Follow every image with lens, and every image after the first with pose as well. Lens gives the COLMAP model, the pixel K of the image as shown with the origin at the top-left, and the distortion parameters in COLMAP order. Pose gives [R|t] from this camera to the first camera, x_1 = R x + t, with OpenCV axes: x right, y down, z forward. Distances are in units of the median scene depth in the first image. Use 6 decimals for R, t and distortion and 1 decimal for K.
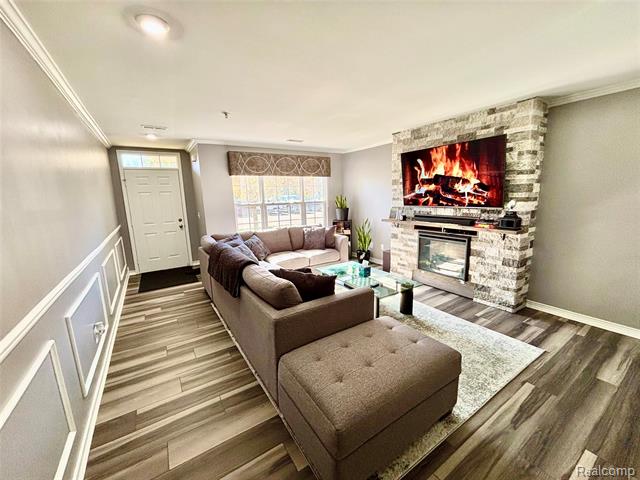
lens RADIAL K [[259.6, 0, 320.7], [0, 259.6, 242.0], [0, 0, 1]] dist [0.001031, -0.000086]
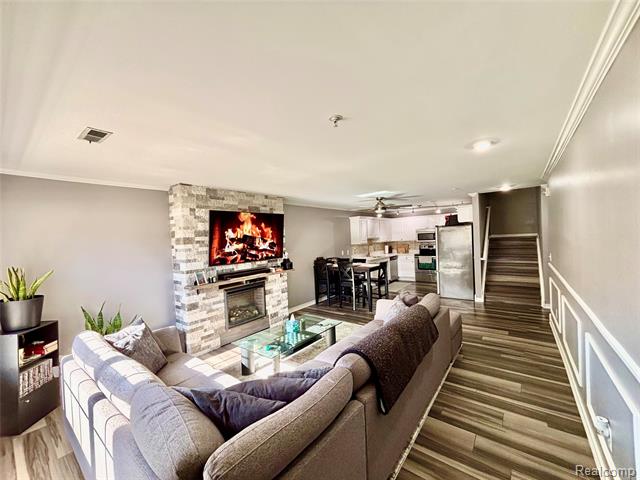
lens RADIAL K [[259.6, 0, 319.2], [0, 259.6, 241.9], [0, 0, 1]] dist [0.001031, -0.000086]
pose [[-0.325564, 0.023452, 0.945229, -0.686196], [0.224946, 0.972910, 0.053339, -0.196397], [-0.918372, 0.229990, -0.322020, 0.976245]]
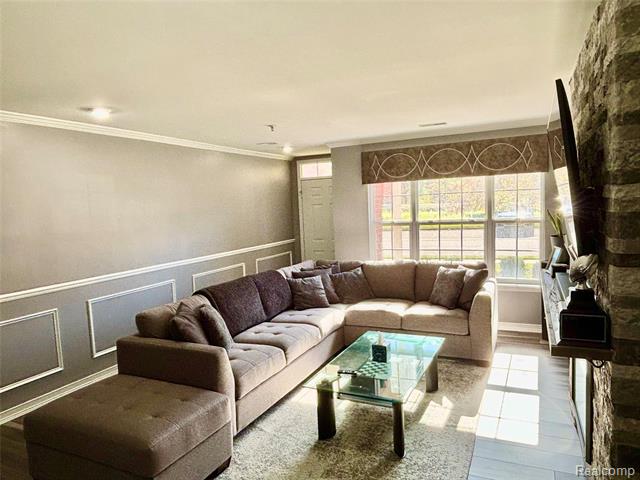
lens RADIAL K [[442.9, 0, 320.7], [0, 442.9, 238.4], [0, 0, 1]] dist [0.012334, 0.001027]
pose [[0.515290, 0.071705, -0.854011, 1.039230], [-0.127589, 0.991807, 0.006290, -0.142203], [0.847465, 0.105721, 0.520217, 0.382745]]
